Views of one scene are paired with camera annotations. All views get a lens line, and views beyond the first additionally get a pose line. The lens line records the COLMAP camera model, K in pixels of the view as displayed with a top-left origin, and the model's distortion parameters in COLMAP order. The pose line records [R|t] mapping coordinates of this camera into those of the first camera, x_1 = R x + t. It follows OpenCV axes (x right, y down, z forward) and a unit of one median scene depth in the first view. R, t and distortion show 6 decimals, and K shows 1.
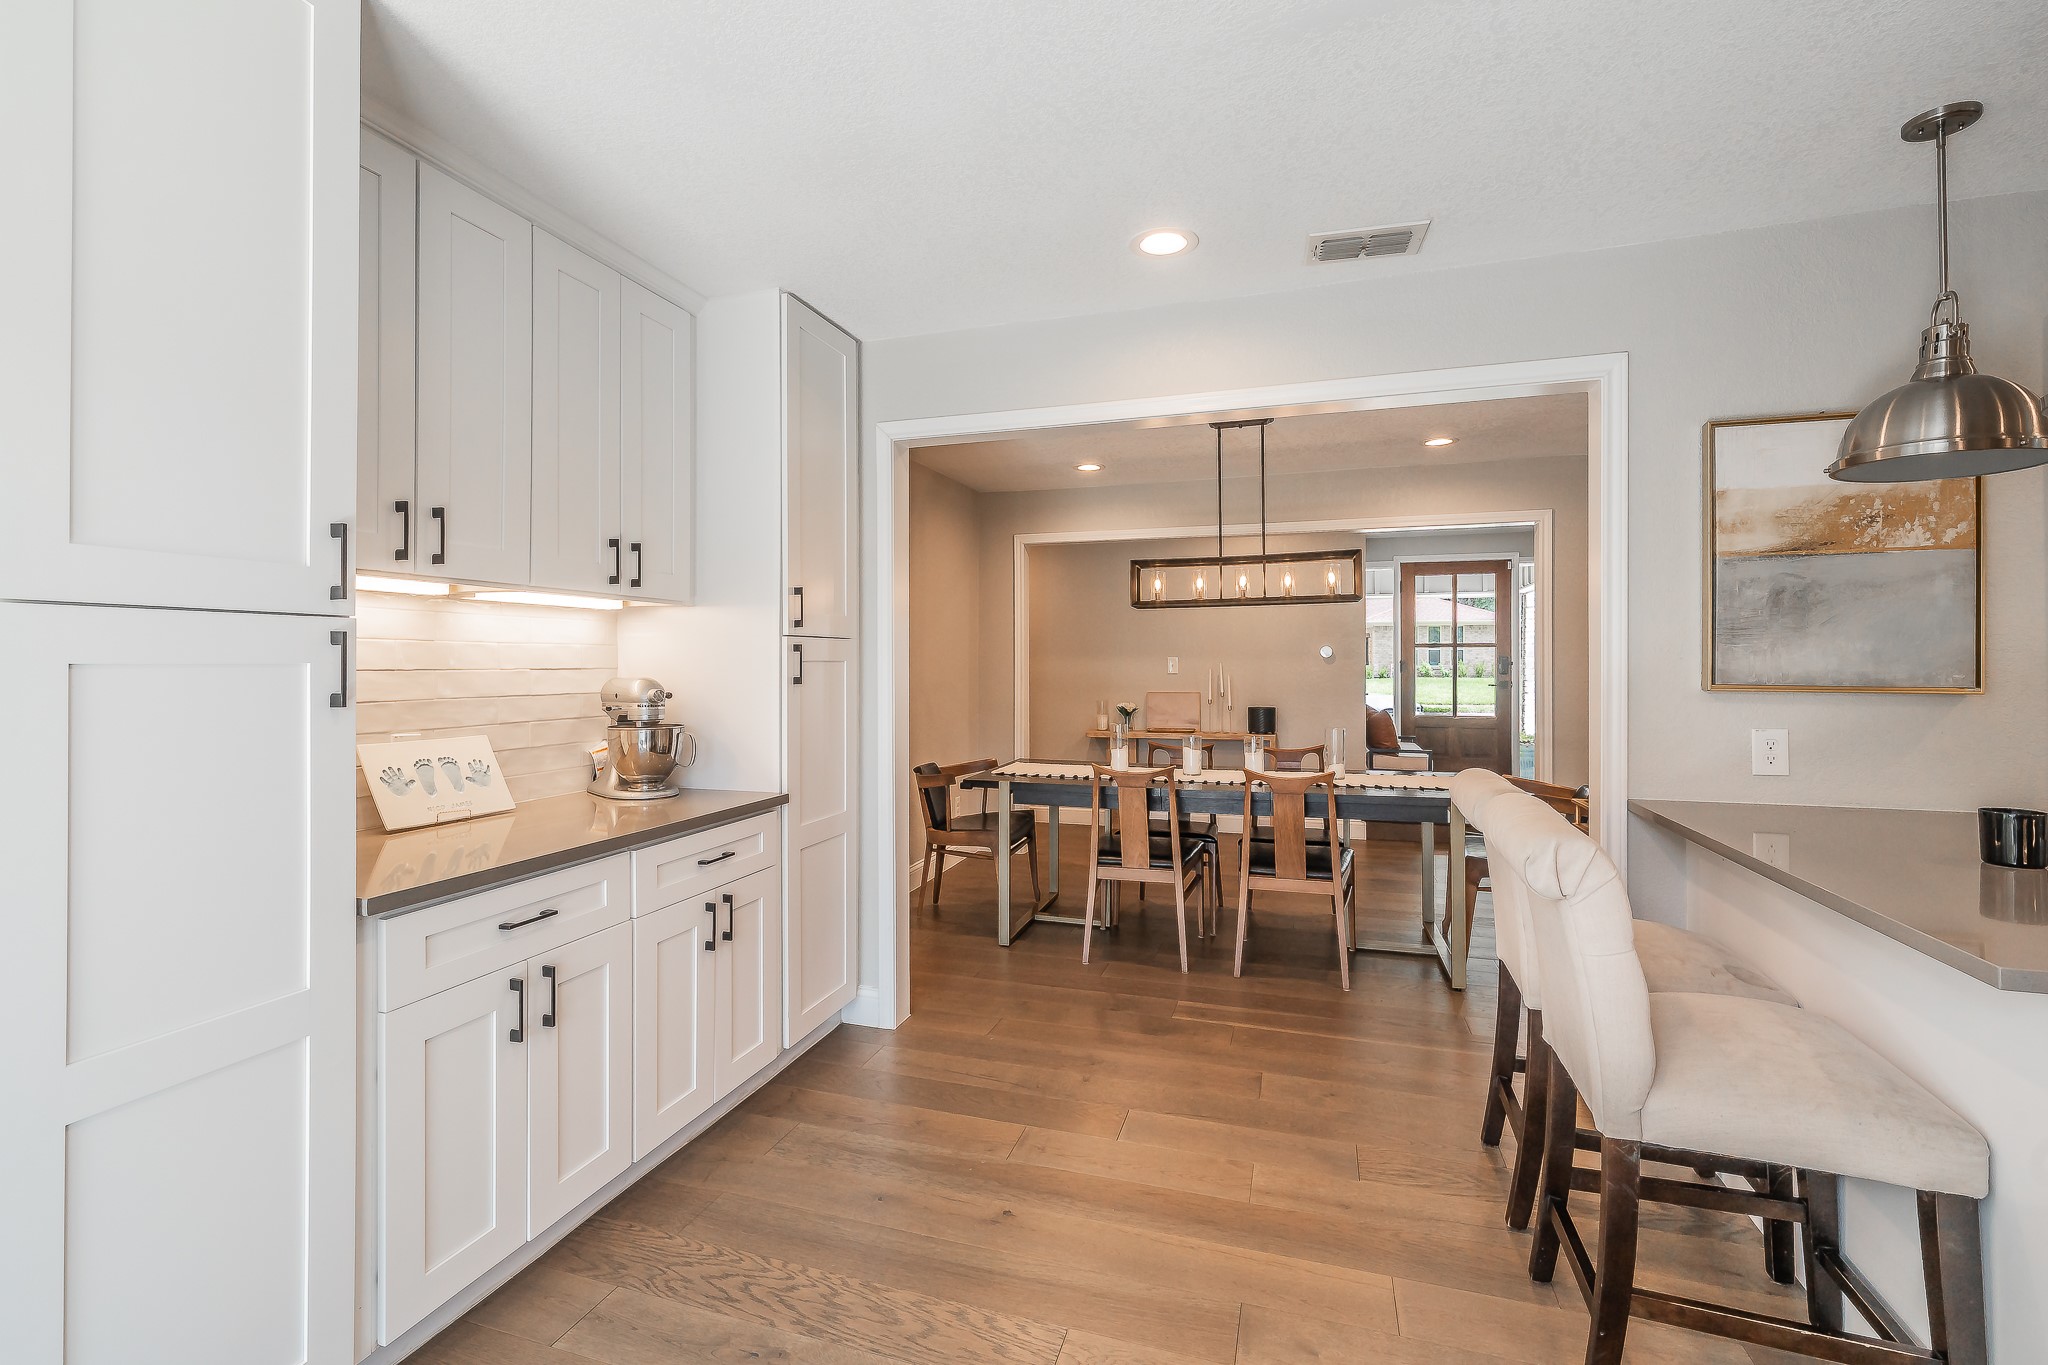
lens RADIAL K [[928.0, 0, 1016.9], [0, 928.0, 654.9], [0, 0, 1]] dist [0.013400, -0.000807]
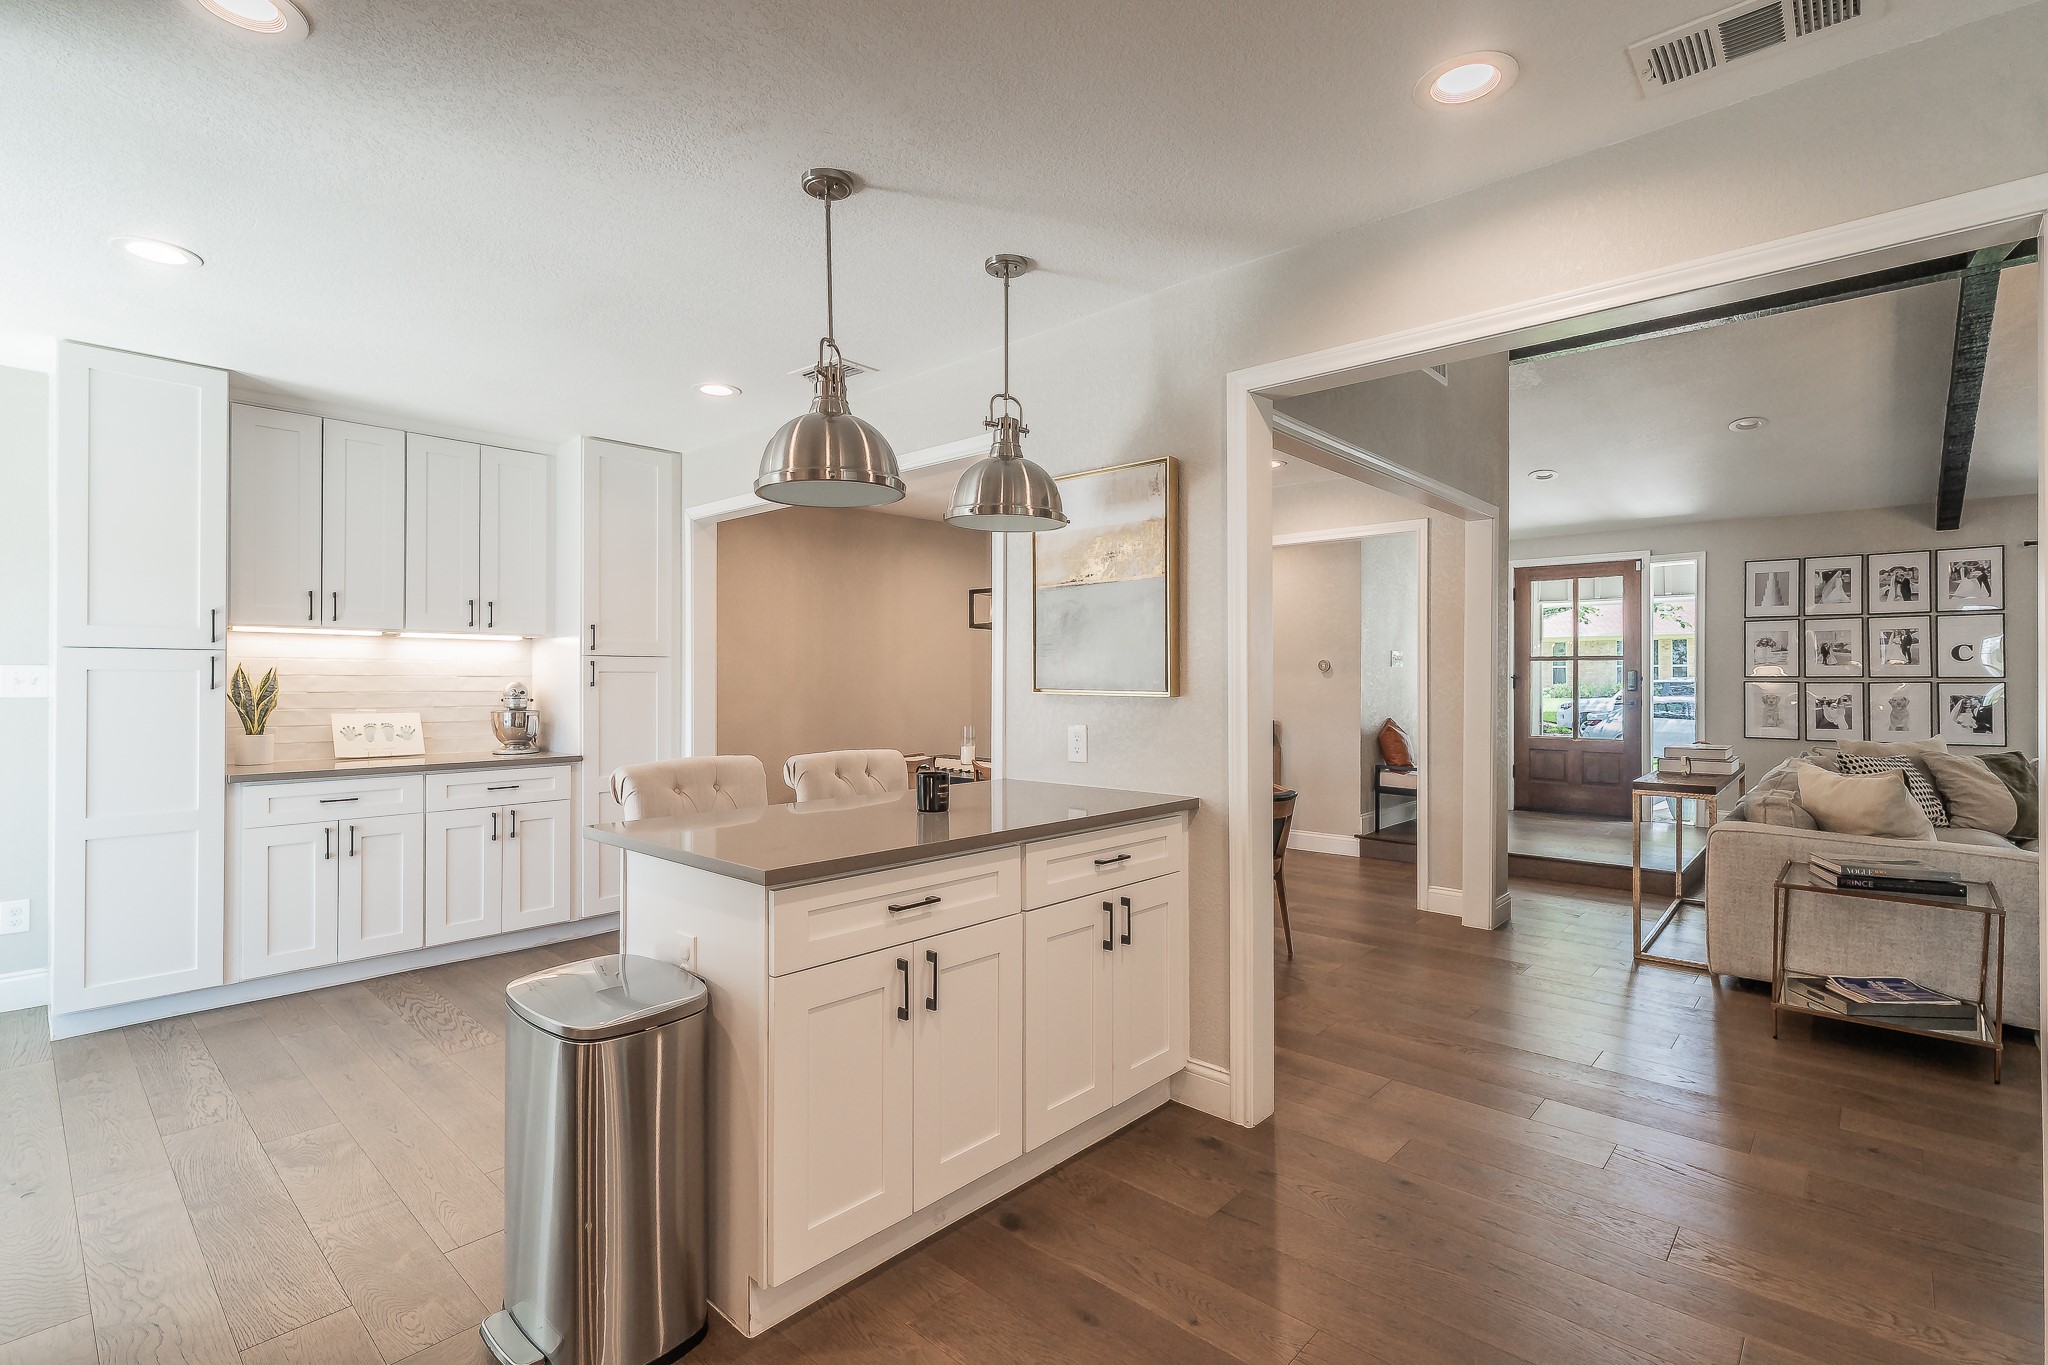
lens RADIAL K [[936.5, 0, 1018.7], [0, 936.5, 676.2], [0, 0, 1]] dist [0.008388, -0.002220]
pose [[0.901915, 0.001340, -0.431913, 1.199859], [0.000797, 0.999988, 0.004768, 0.007369], [0.431914, -0.004644, 0.901903, -0.134940]]
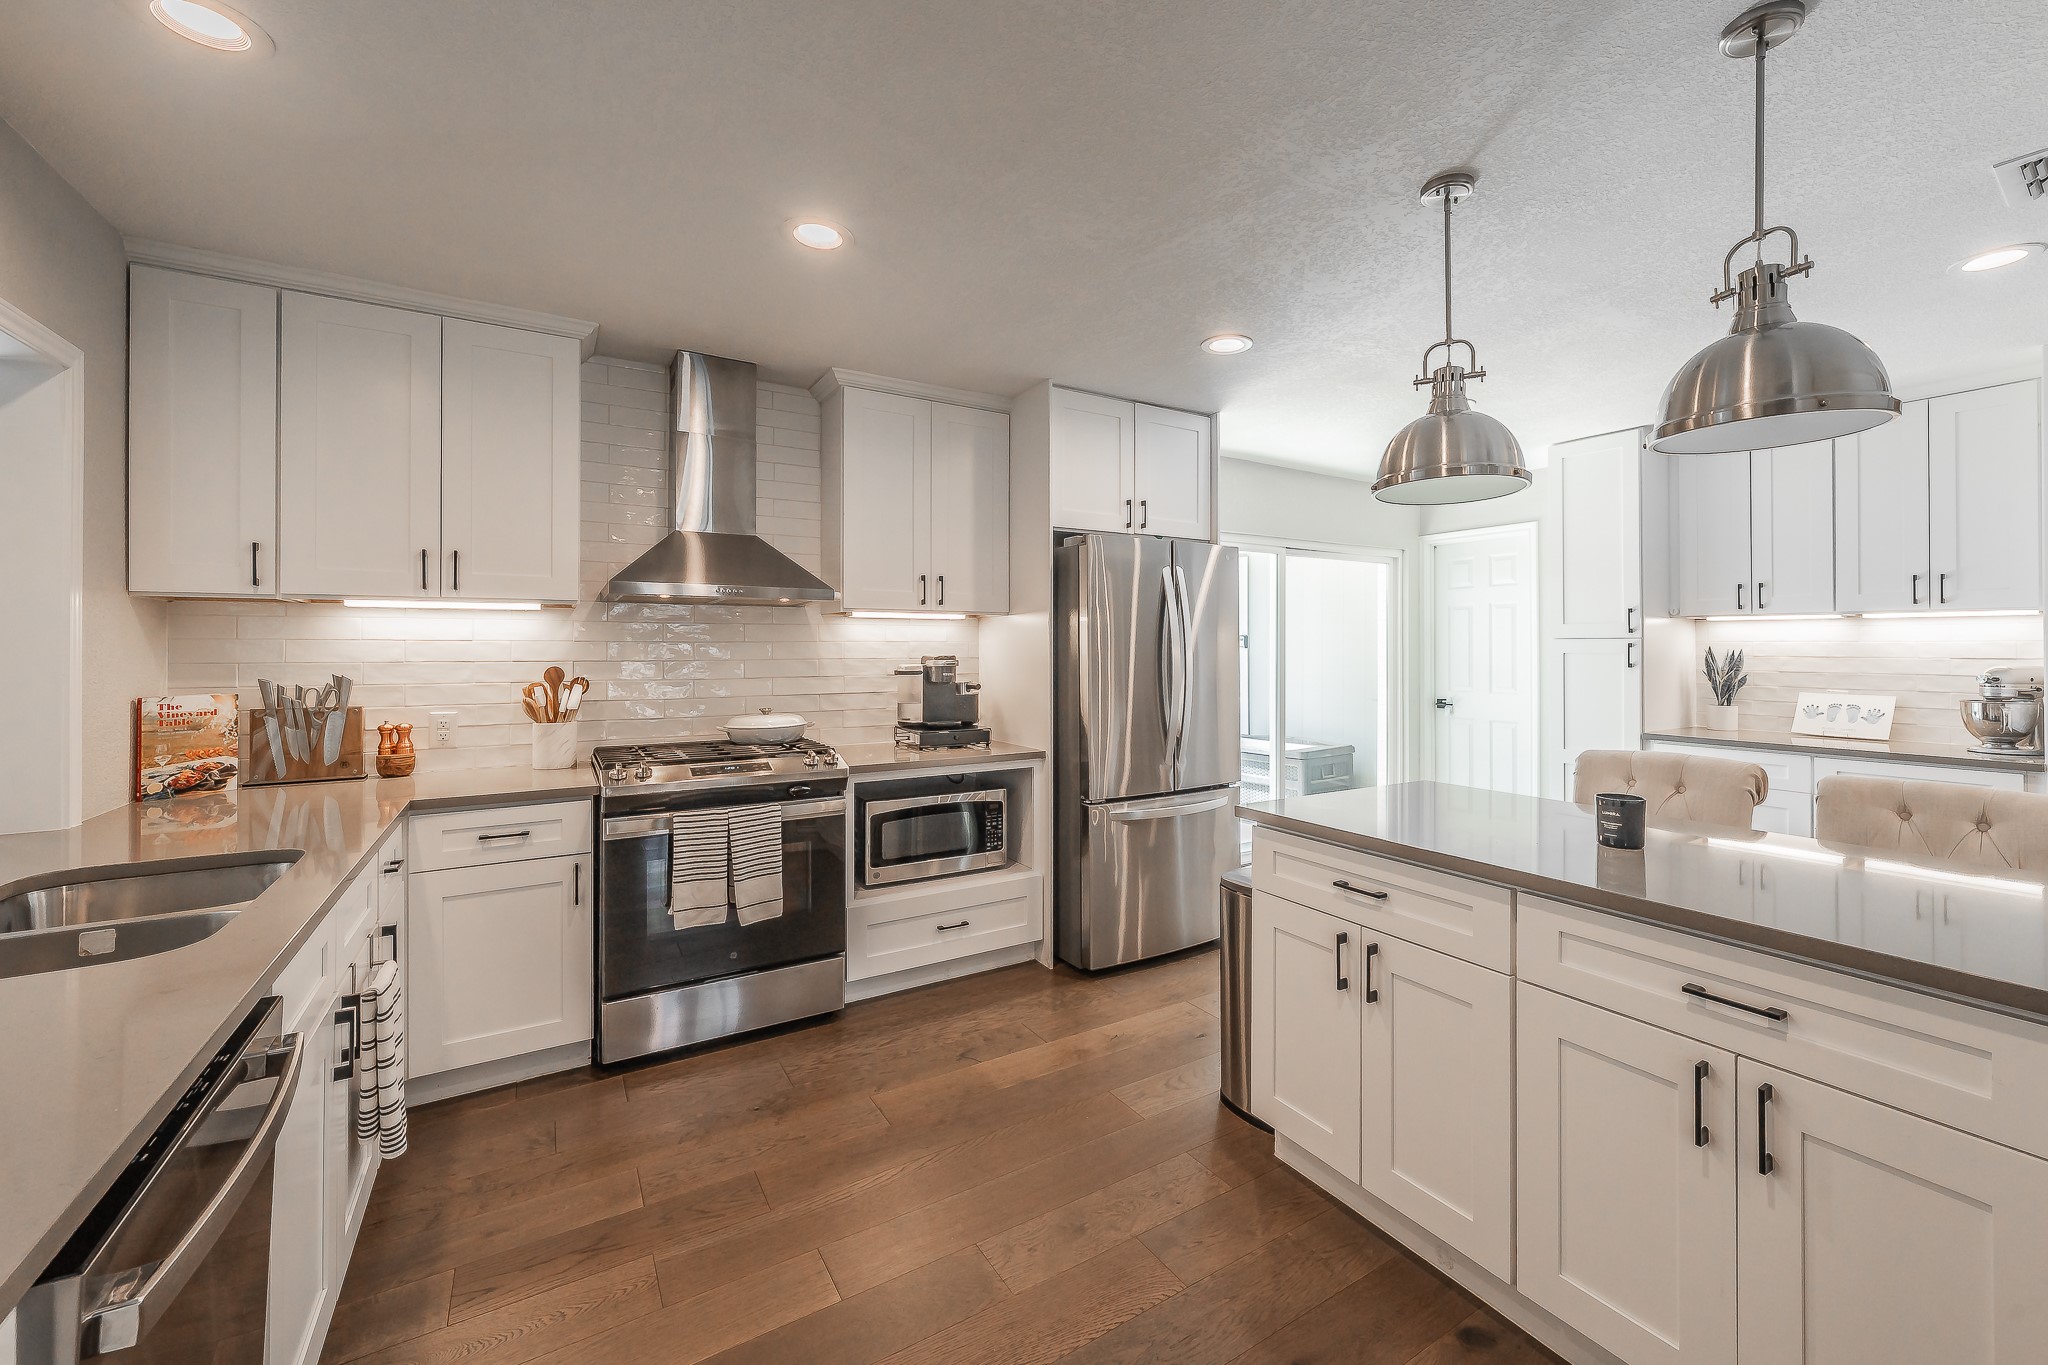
lens RADIAL K [[830.1, 0, 1095.9], [0, 830.1, 645.2], [0, 0, 1]] dist [-0.004055, -0.000975]
pose [[-0.619375, -0.001372, -0.785094, 1.472030], [0.002422, 0.999990, -0.003658, -0.006921], [0.785091, -0.004167, -0.619366, 0.743124]]
